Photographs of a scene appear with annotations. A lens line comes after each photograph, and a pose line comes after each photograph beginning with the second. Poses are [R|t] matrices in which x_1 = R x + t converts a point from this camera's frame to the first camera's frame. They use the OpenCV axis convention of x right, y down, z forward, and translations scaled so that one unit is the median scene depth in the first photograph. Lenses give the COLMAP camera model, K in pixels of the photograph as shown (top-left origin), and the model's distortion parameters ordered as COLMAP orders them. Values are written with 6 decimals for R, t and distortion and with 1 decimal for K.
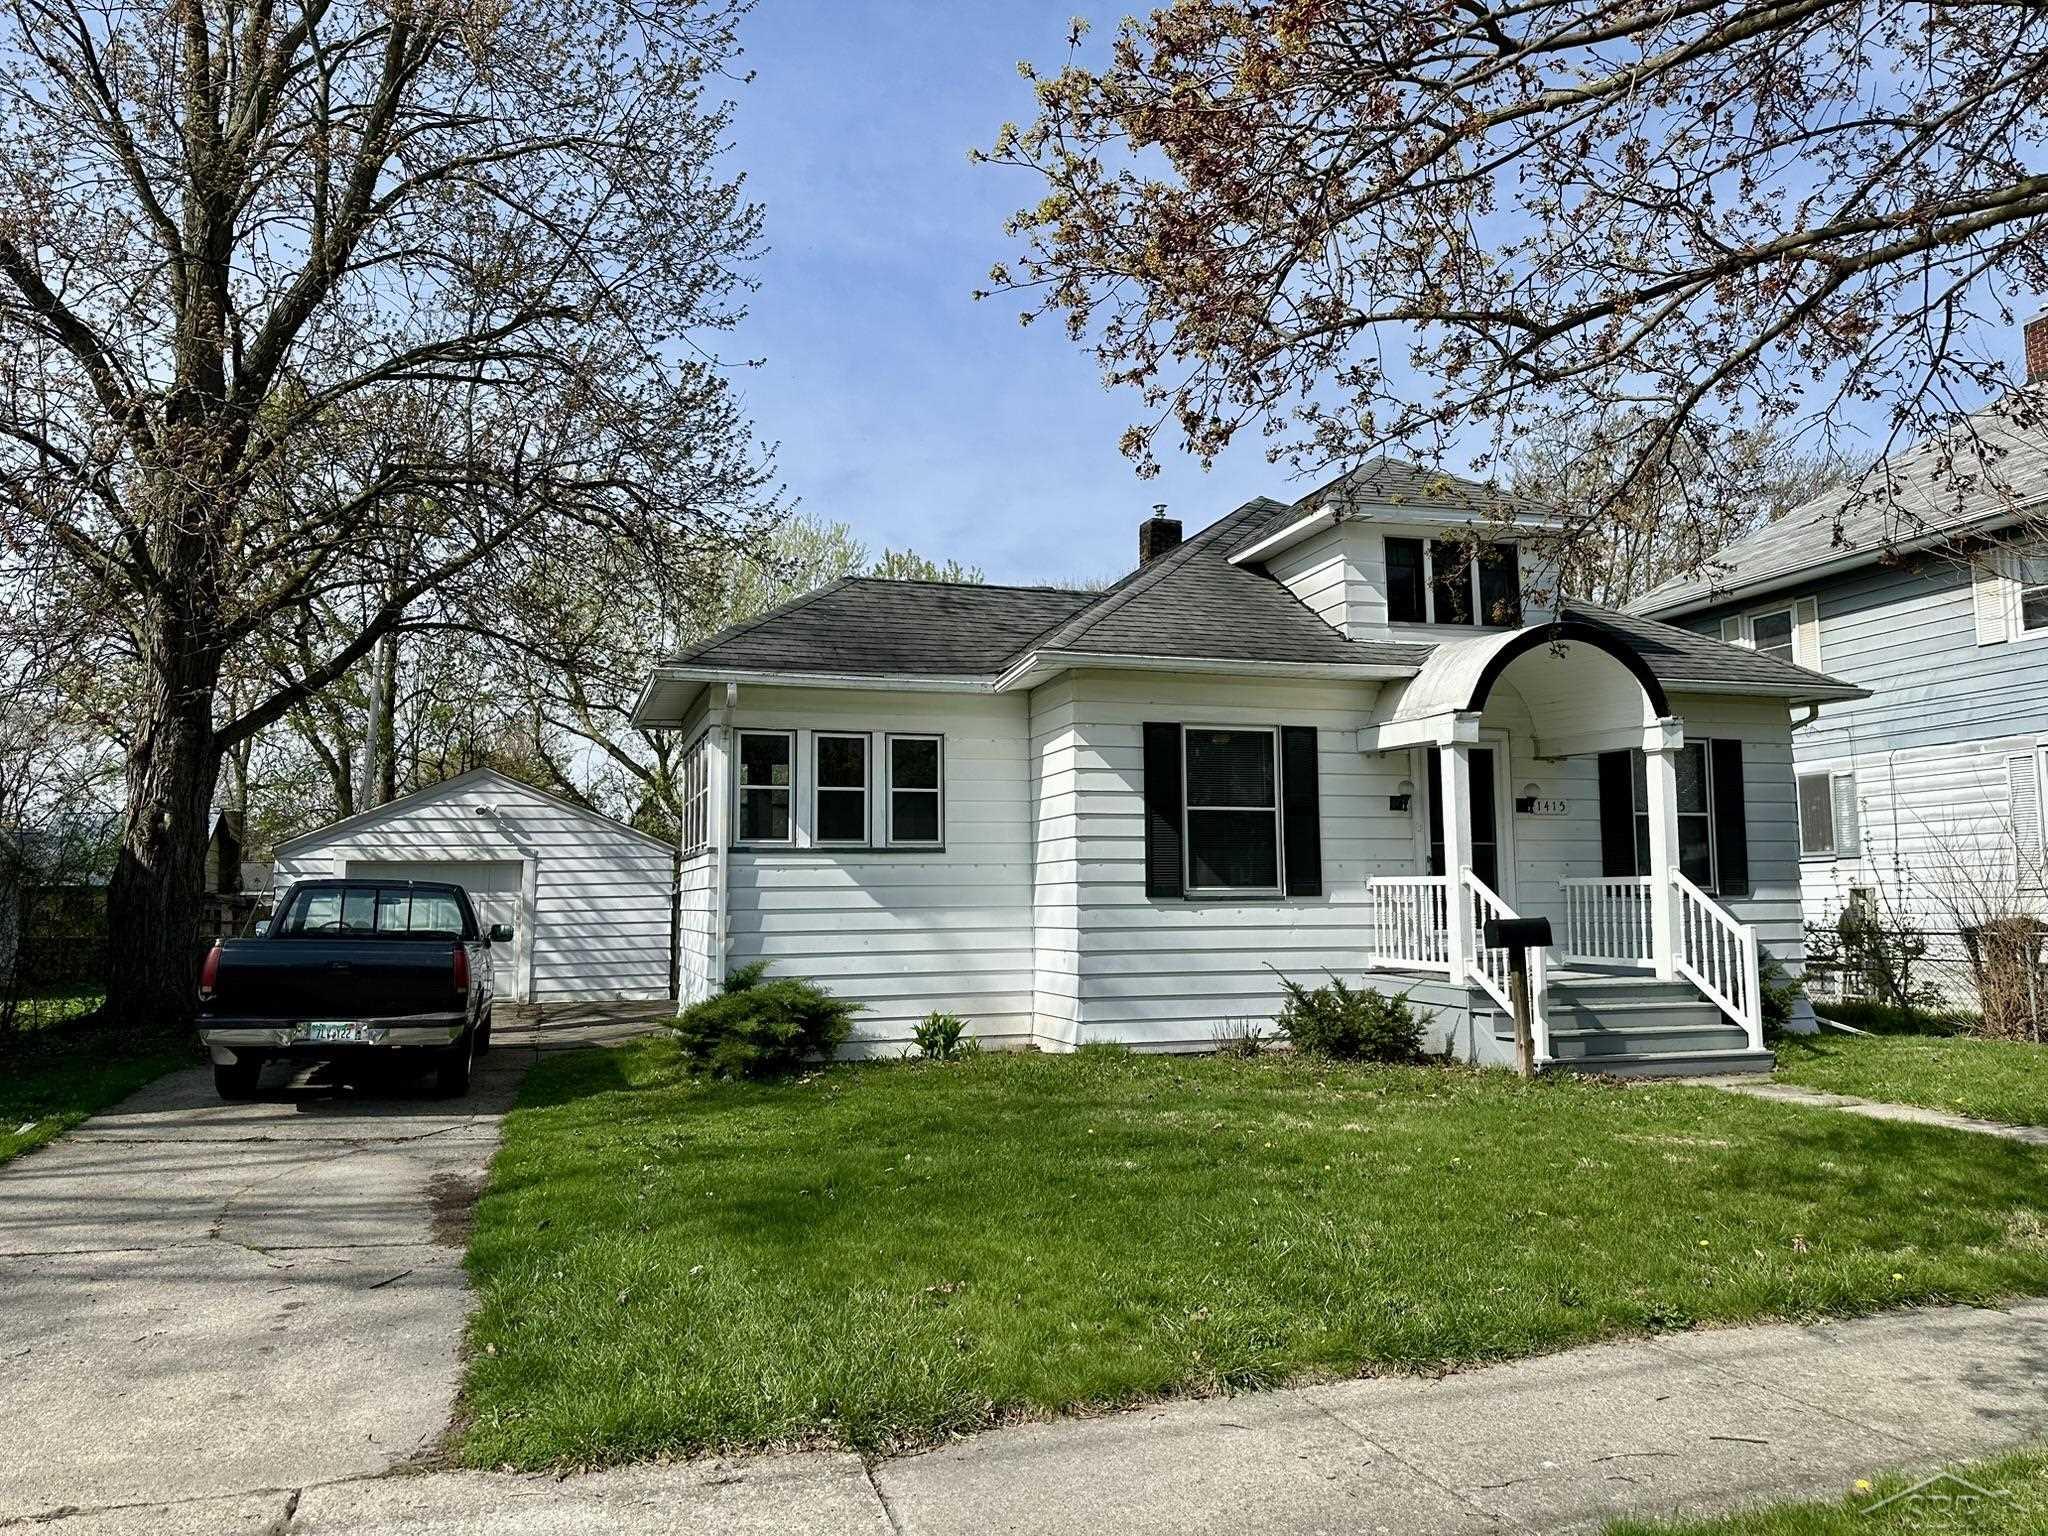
lens RADIAL K [[1441.1, 0, 1019.8], [0, 1441.1, 766.5], [0, 0, 1]] dist [0.049201, -0.053932]
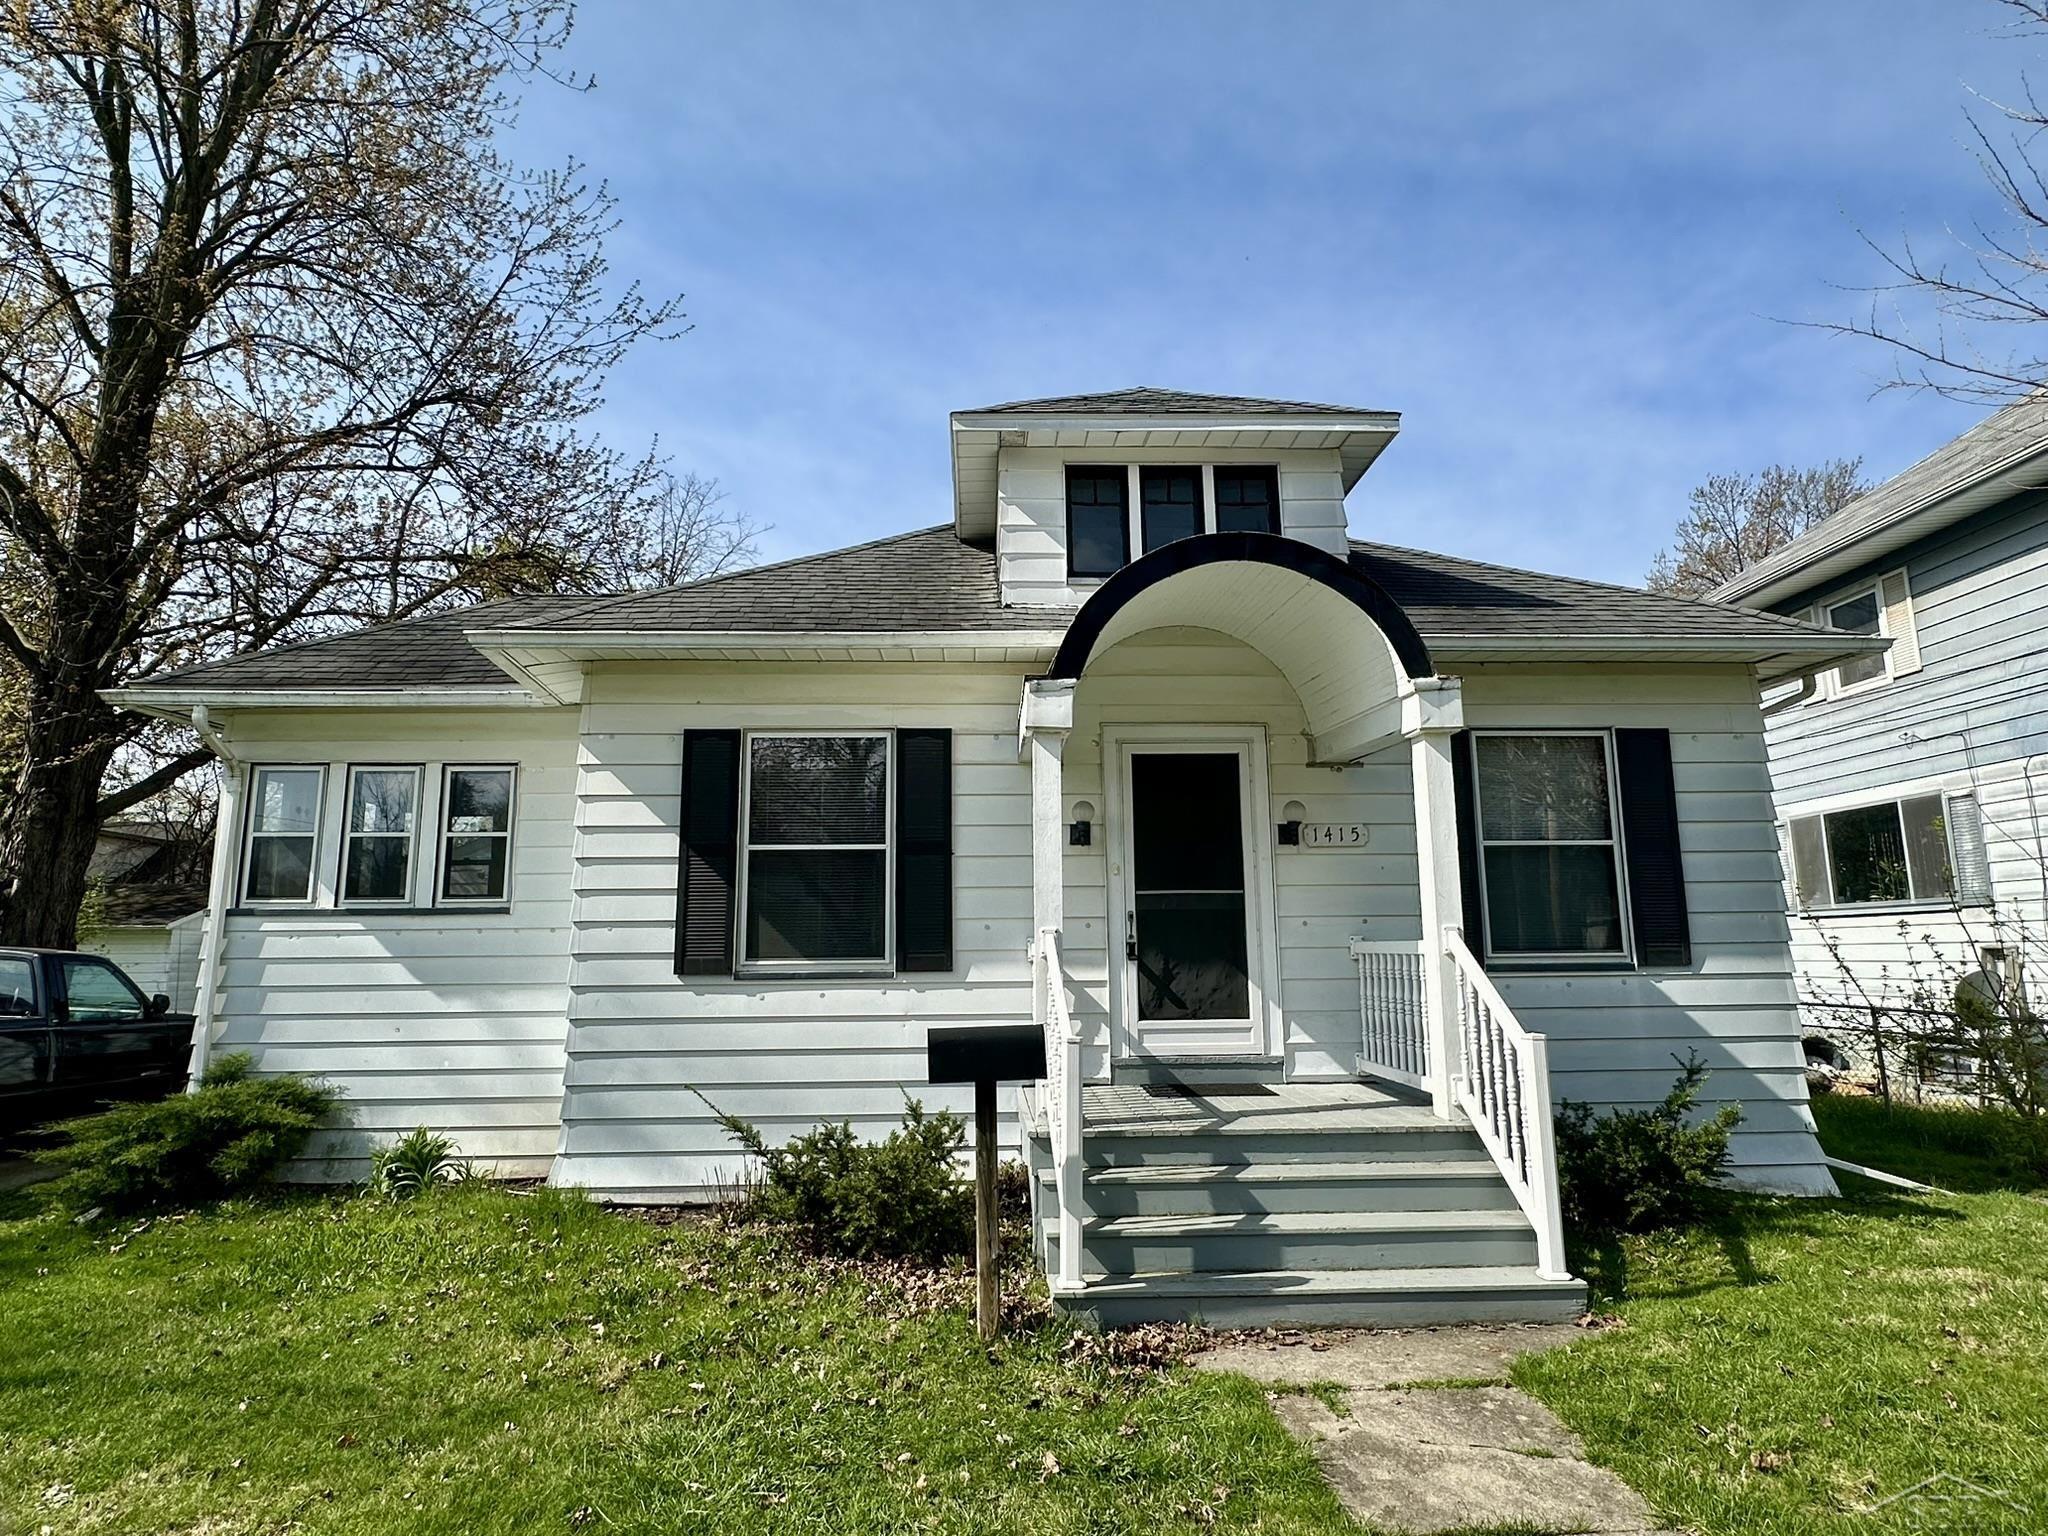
lens RADIAL K [[1135.4, 0, 1026.2], [0, 1135.4, 763.5], [0, 0, 1]] dist [-0.004776, -0.000457]
pose [[0.965815, -0.043223, -0.255604, 0.387333], [0.025281, 0.997007, -0.073066, 0.031182], [0.257997, 0.064107, 0.964017, 0.482789]]
